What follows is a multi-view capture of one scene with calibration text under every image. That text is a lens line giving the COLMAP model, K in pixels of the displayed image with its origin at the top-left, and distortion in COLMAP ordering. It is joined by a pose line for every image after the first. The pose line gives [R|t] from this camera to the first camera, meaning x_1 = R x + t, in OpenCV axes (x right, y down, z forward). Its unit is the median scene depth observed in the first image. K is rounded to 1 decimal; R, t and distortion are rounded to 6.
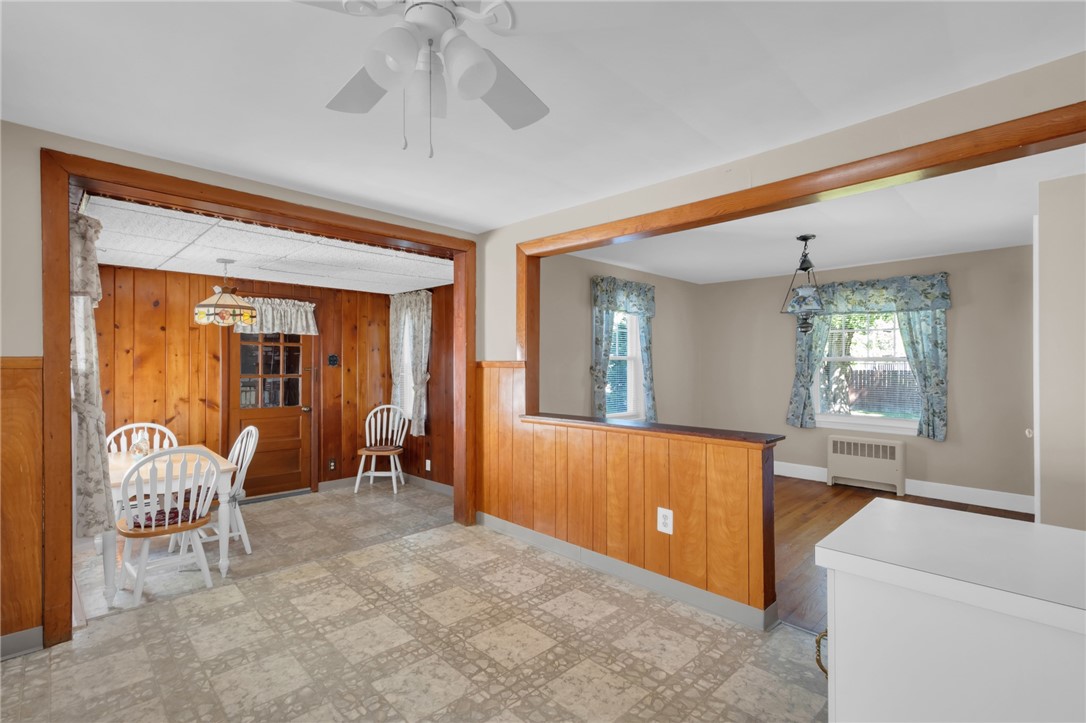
lens RADIAL K [[496.9, 0, 520.0], [0, 496.9, 365.0], [0, 0, 1]] dist [0.002642, 0.000330]
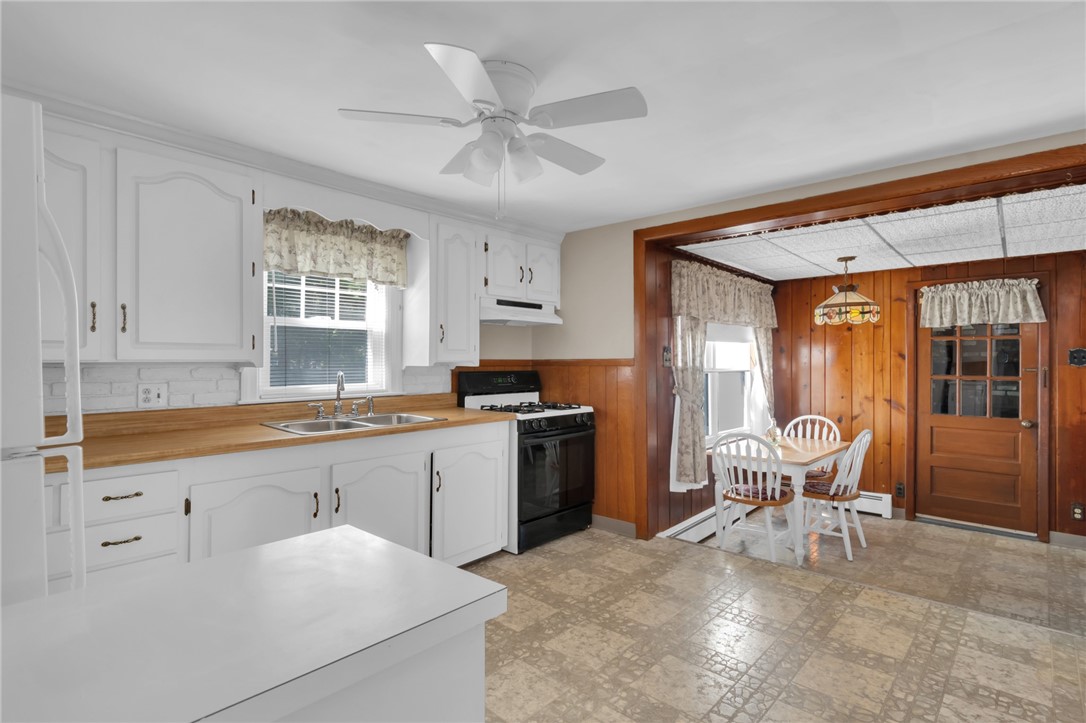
lens RADIAL K [[545.7, 0, 549.6], [0, 545.7, 363.4], [0, 0, 1]] dist [0.003743, -0.000599]
pose [[0.076511, 0.000901, -0.997068, 0.453626], [-0.001293, 0.999999, 0.000804, -0.001245], [0.997068, 0.001228, 0.076512, 0.333028]]
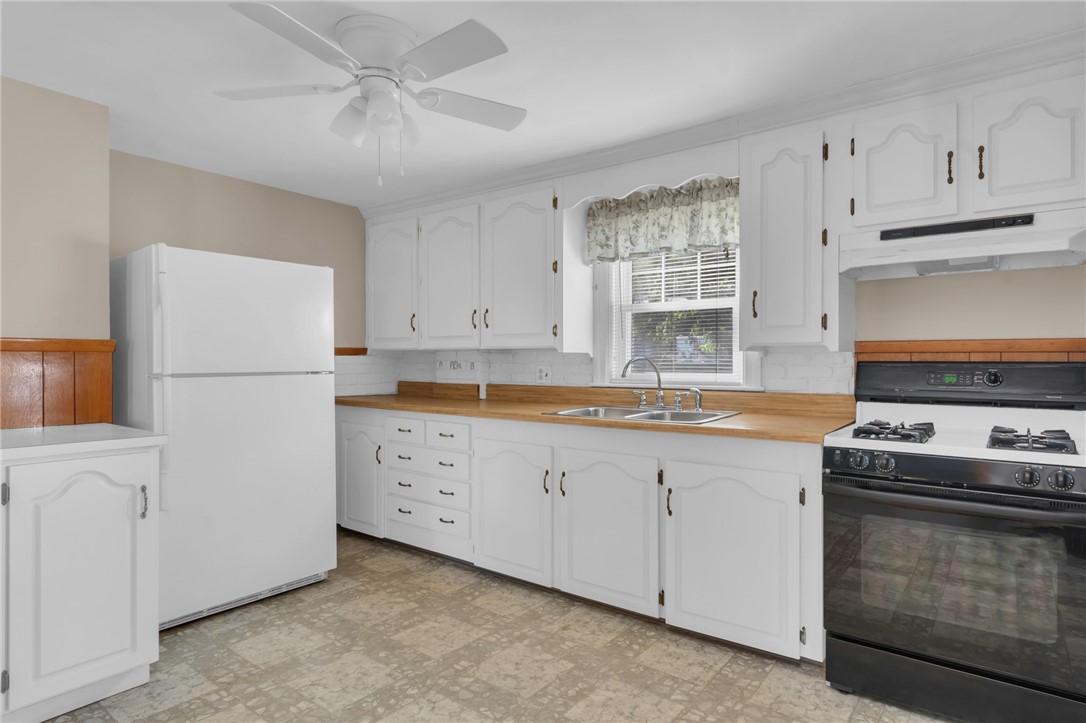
lens RADIAL K [[599.9, 0, 540.0], [0, 599.9, 359.2], [0, 0, 1]] dist [0.003305, -0.000154]
pose [[-0.989362, -0.006892, -0.145309, -0.118661], [-0.006654, 0.999976, -0.002120, 0.017033], [0.145320, -0.001130, -0.989384, 0.870811]]
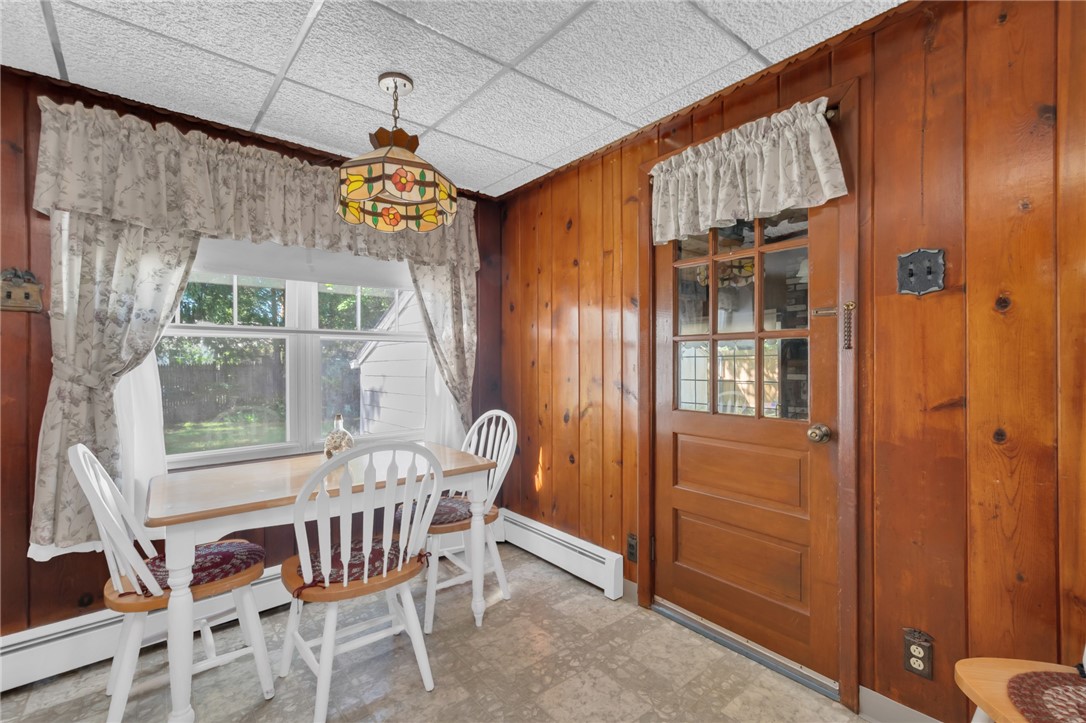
lens RADIAL K [[481.9, 0, 560.1], [0, 481.9, 359.7], [0, 0, 1]] dist [0.001792, -0.000193]
pose [[-0.064487, -0.003545, -0.997912, -0.145262], [0.002625, 0.999990, -0.003722, 0.057788], [0.997915, -0.002860, -0.064477, 1.204021]]
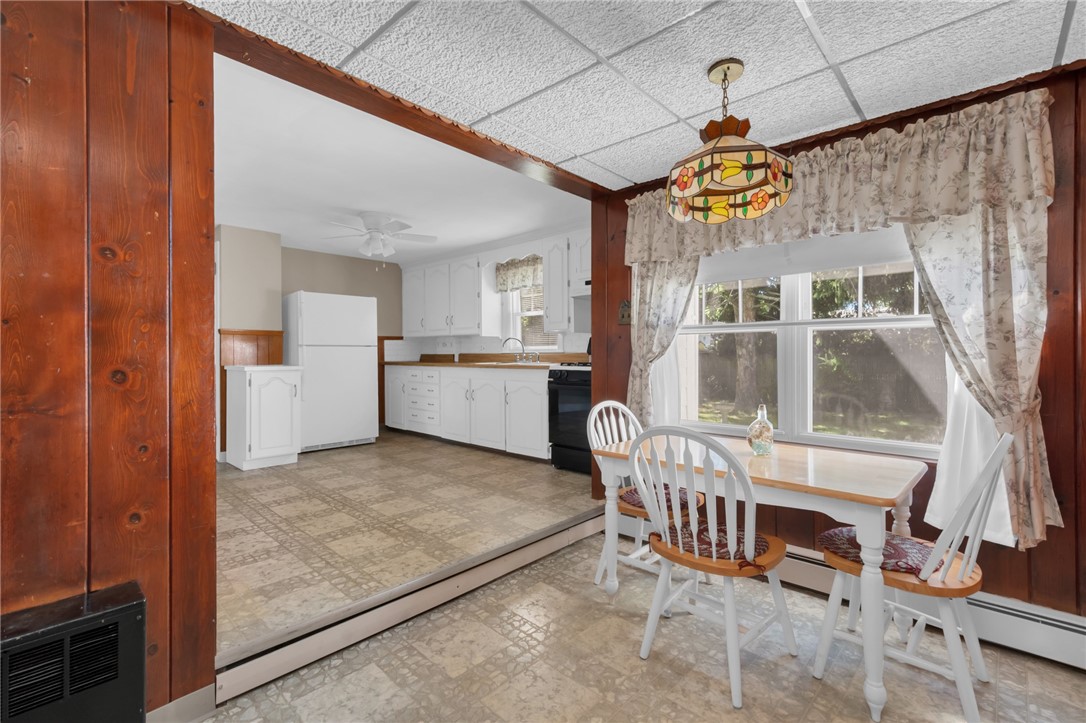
lens RADIAL K [[477.7, 0, 548.0], [0, 477.7, 354.9], [0, 0, 1]] dist [0.013284, 0.000466]
pose [[-0.998967, 0.001026, -0.045430, -0.409883], [0.000878, 0.999994, 0.003282, 0.057143], [0.045433, 0.003239, -0.998962, 1.466992]]
